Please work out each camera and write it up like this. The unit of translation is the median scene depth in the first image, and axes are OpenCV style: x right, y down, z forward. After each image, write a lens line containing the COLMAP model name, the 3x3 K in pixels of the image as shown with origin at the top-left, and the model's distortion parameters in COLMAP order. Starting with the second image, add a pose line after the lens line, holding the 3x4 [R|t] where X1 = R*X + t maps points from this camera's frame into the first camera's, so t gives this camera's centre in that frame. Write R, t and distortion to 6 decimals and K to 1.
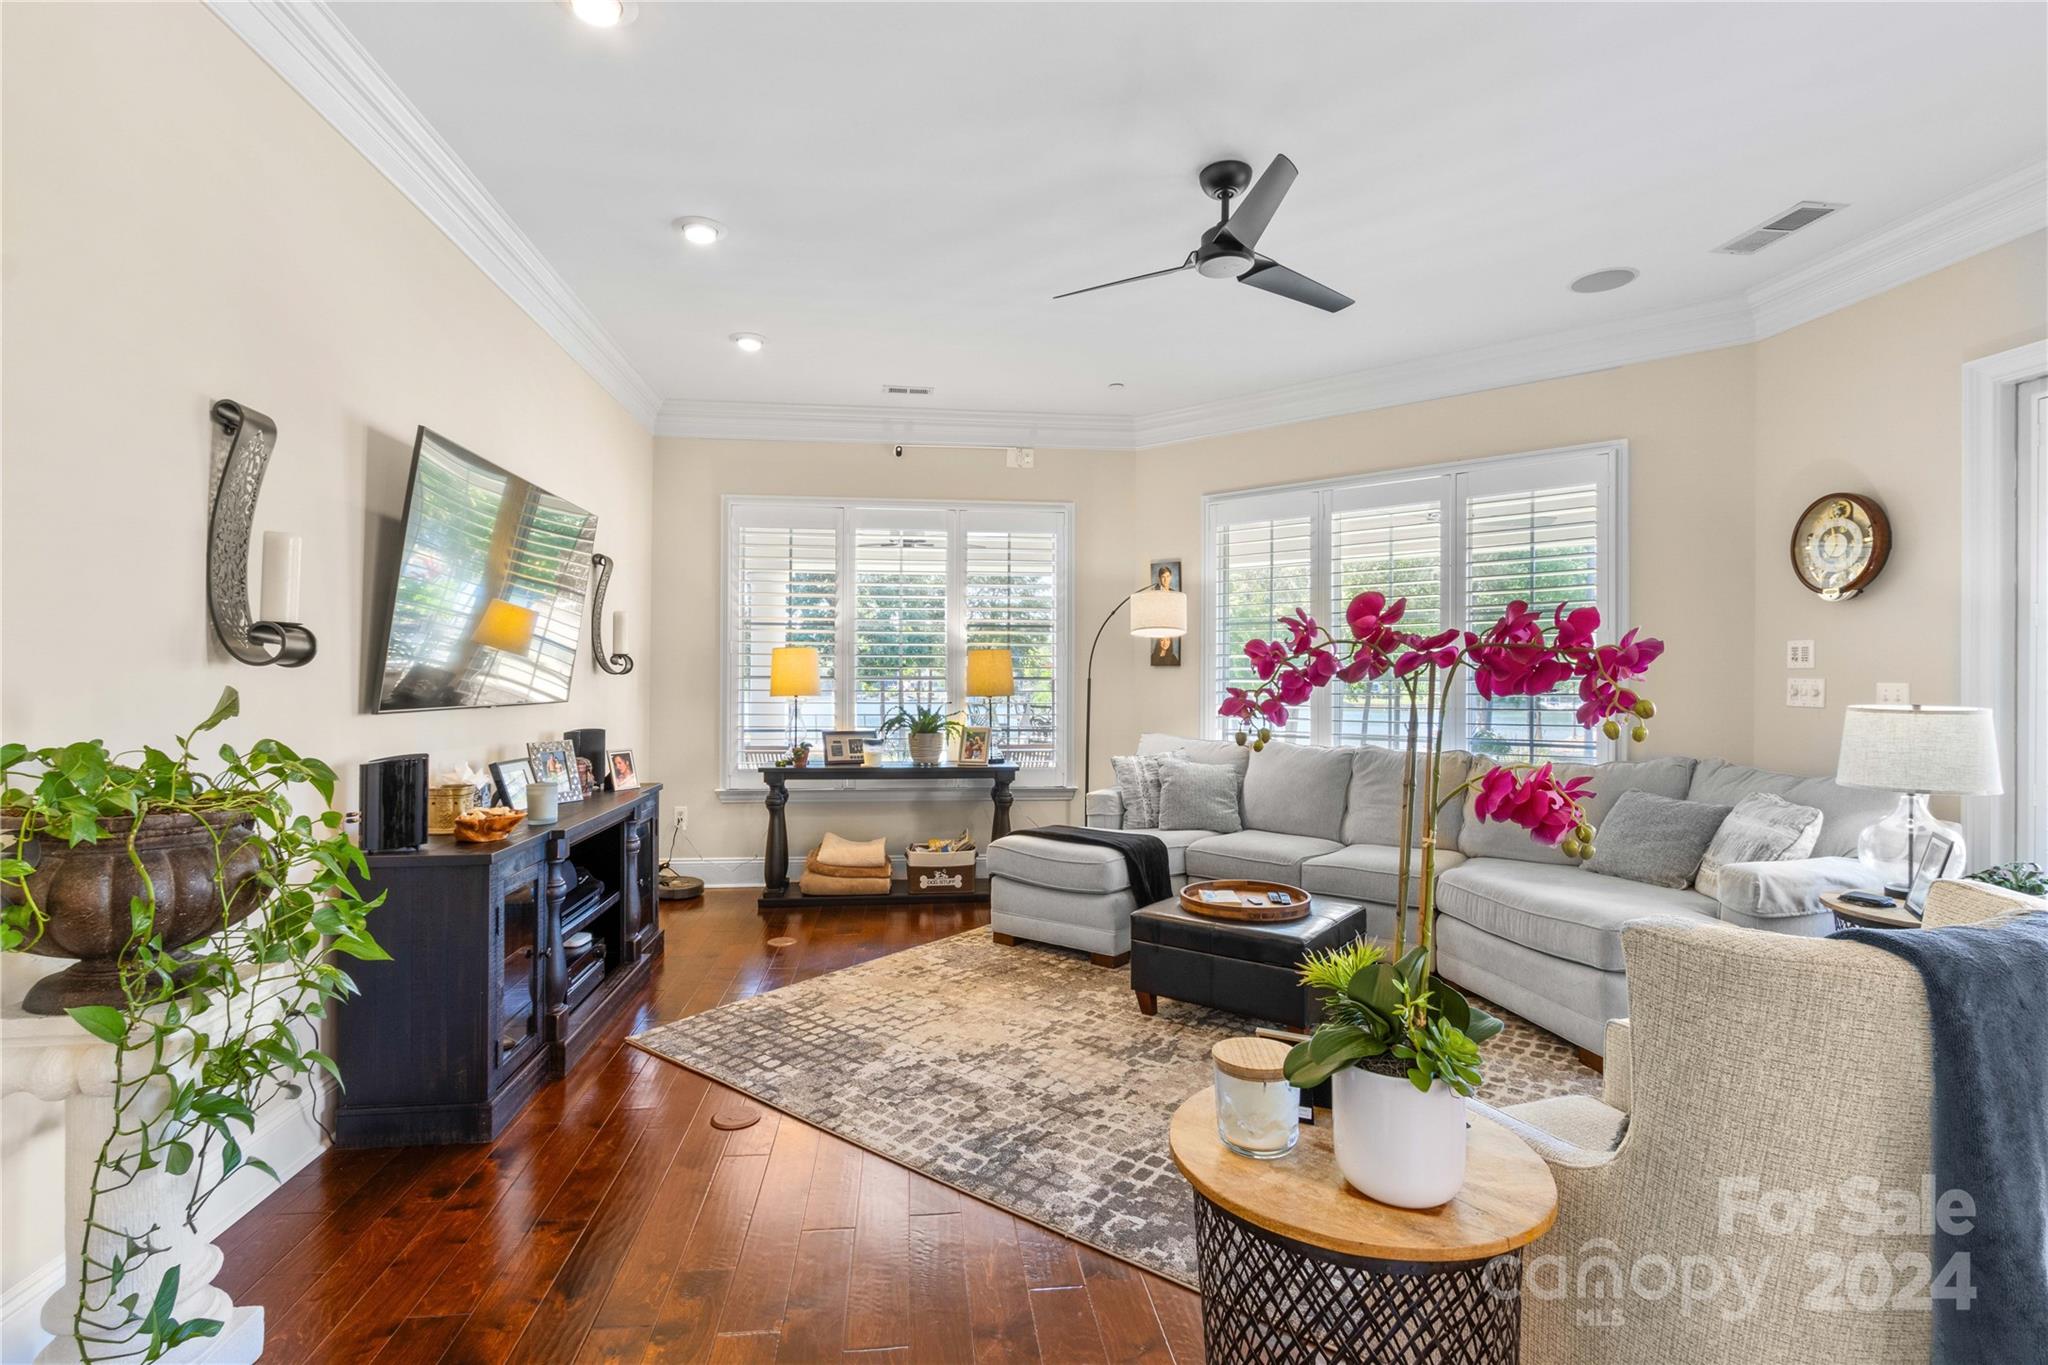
lens RADIAL K [[944.2, 0, 1015.3], [0, 944.2, 677.5], [0, 0, 1]] dist [0.006320, -0.003062]
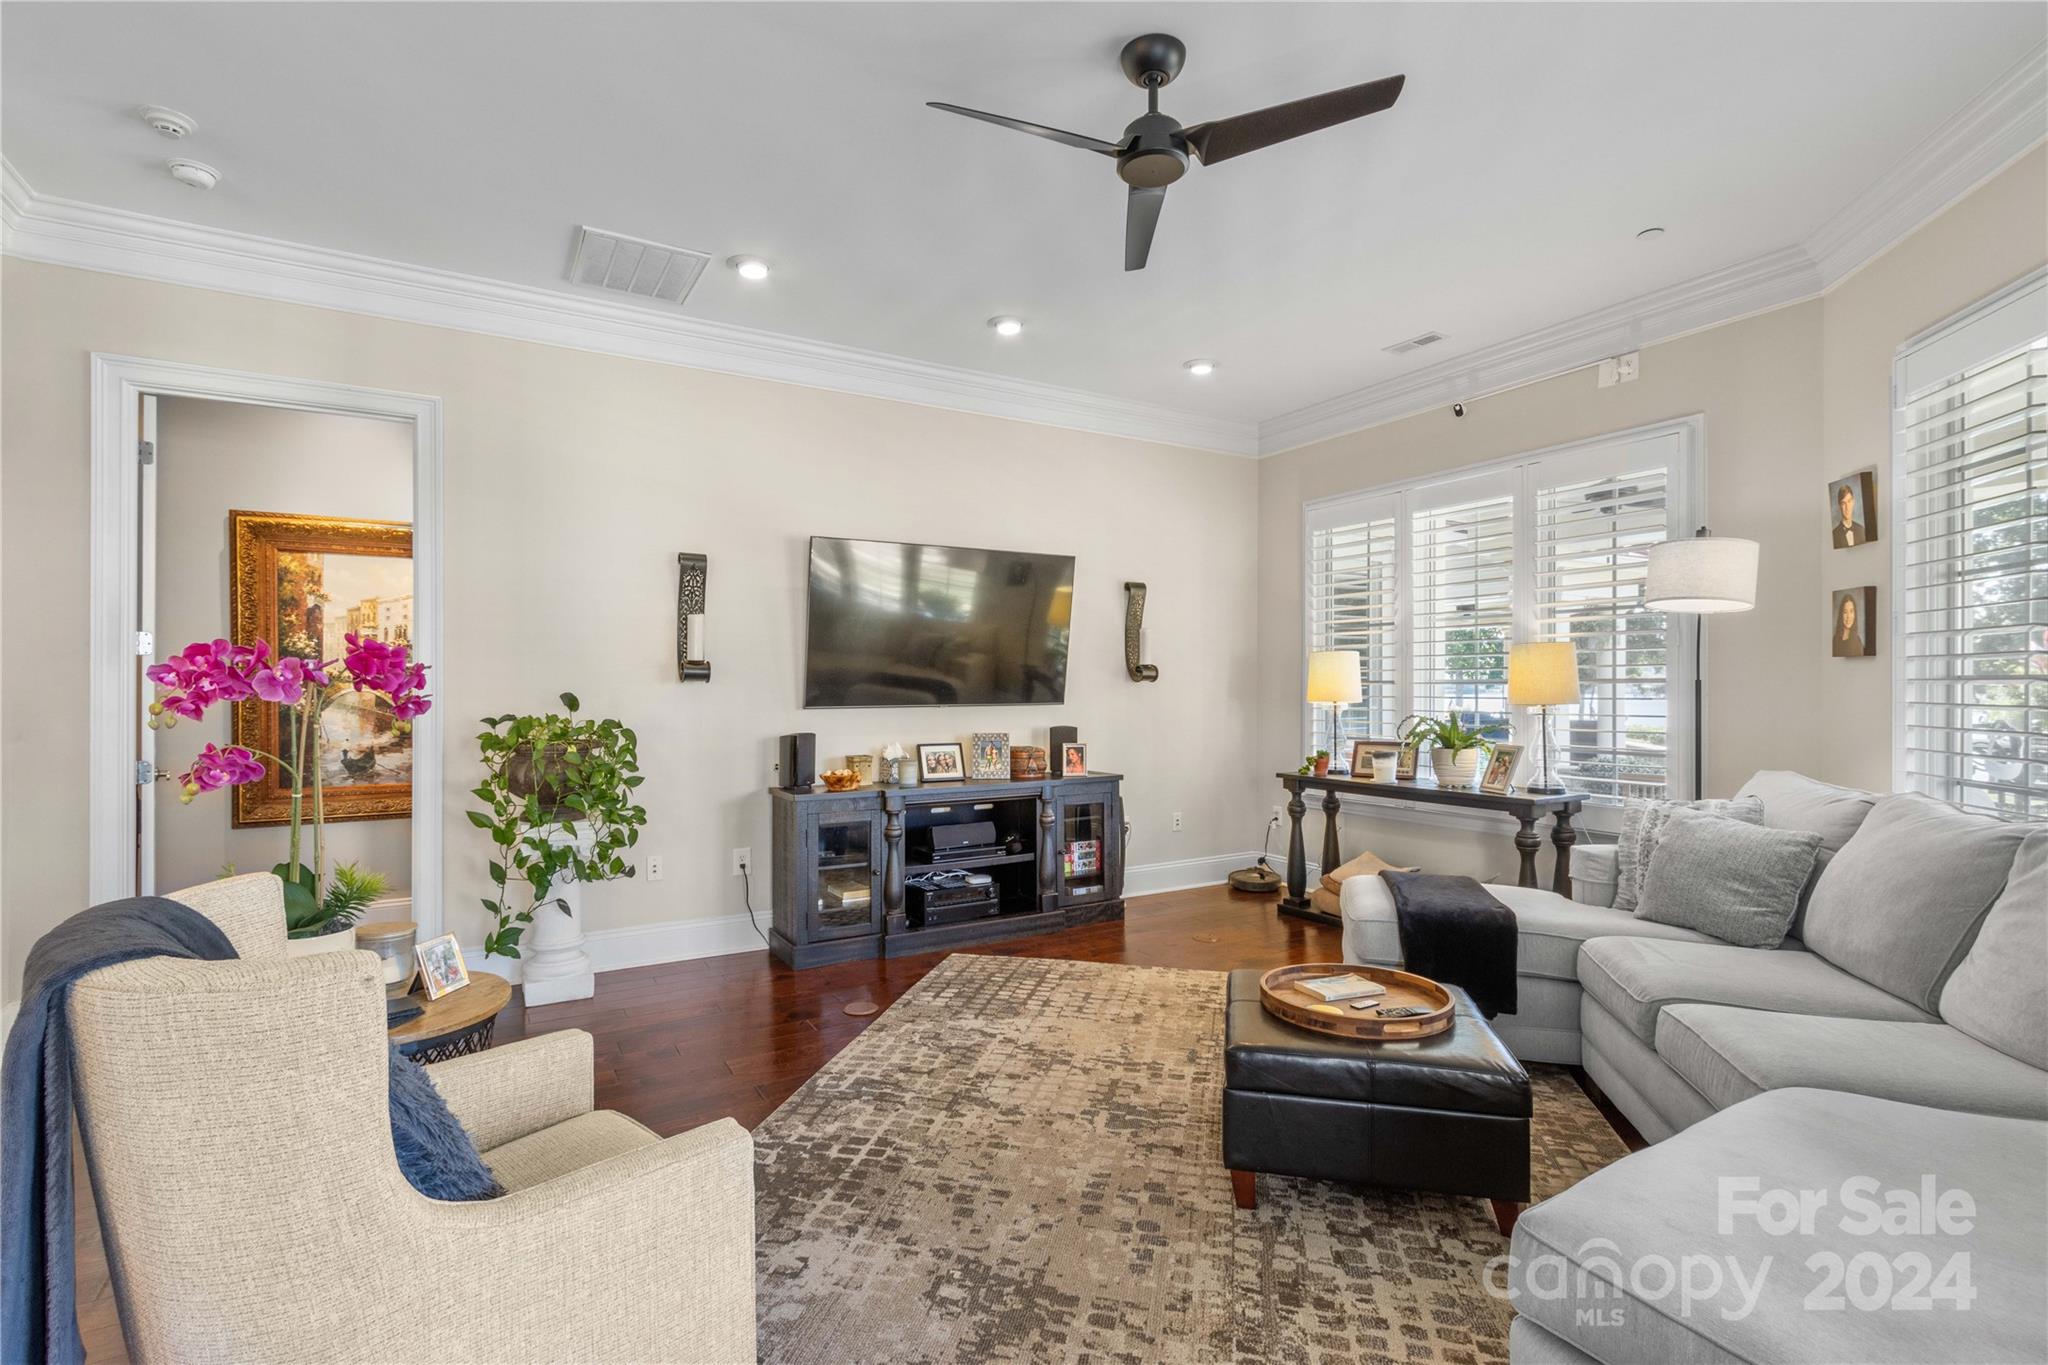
lens RADIAL K [[957.1, 0, 1019.9], [0, 957.1, 675.0], [0, 0, 1]] dist [0.001808, 0.000119]
pose [[0.404448, -0.015537, -0.914429, 0.829967], [0.007856, 0.999878, -0.013515, 0.005095], [0.914527, -0.001718, 0.404520, 0.511413]]
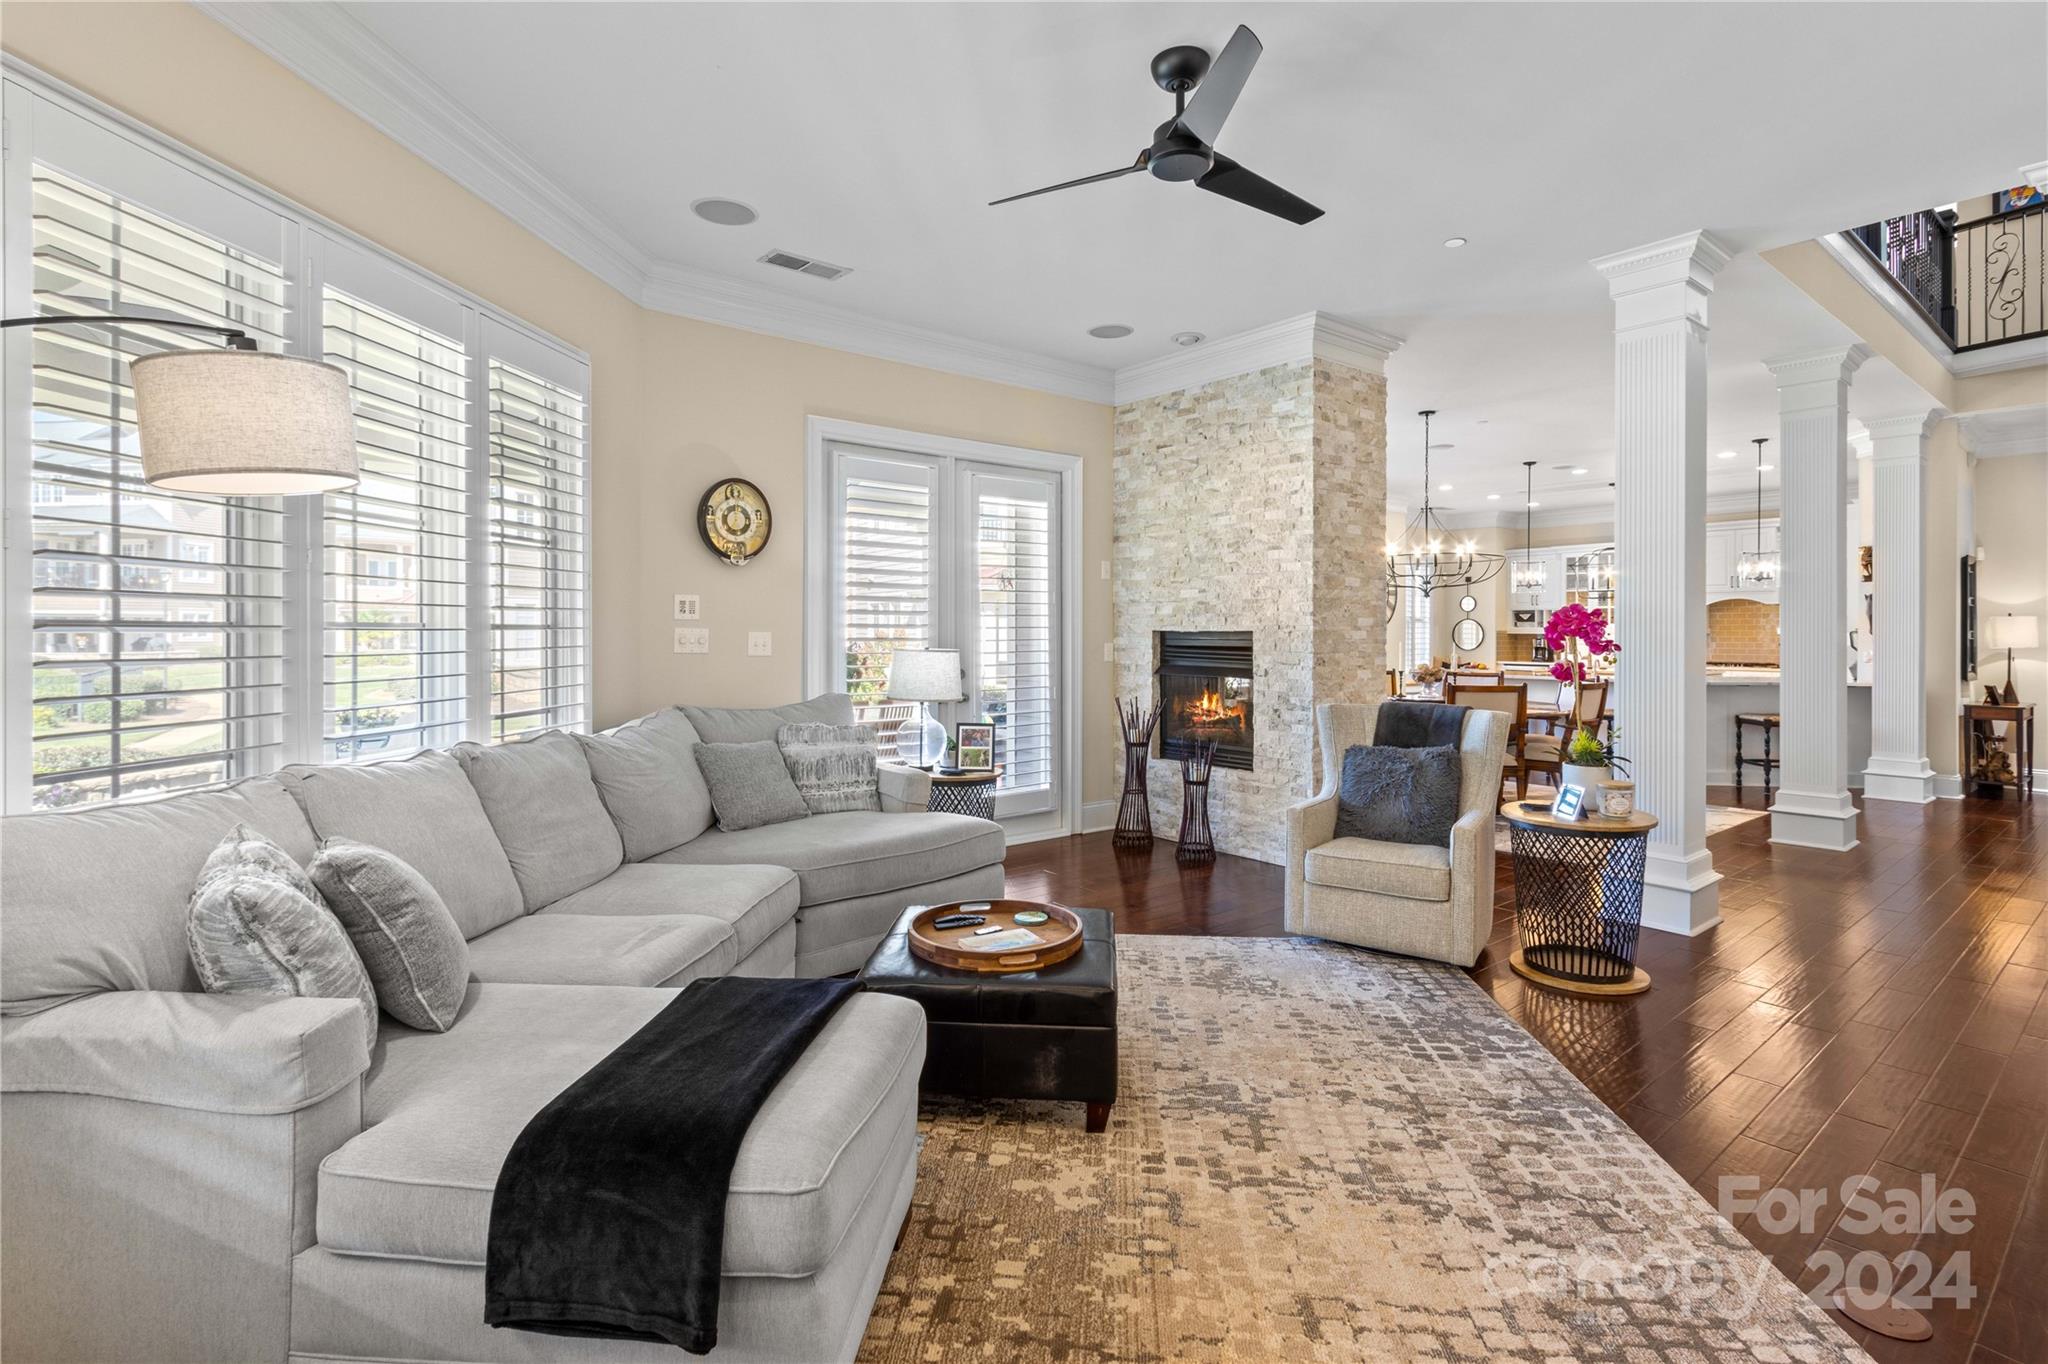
lens RADIAL K [[959.9, 0, 1026.1], [0, 959.9, 633.3], [0, 0, 1]] dist [0.000851, -0.000966]
pose [[-0.535772, -0.004881, 0.844349, -0.416123], [-0.007234, 0.999973, 0.001190, 0.002963], [-0.844332, -0.005471, -0.535792, 1.444179]]
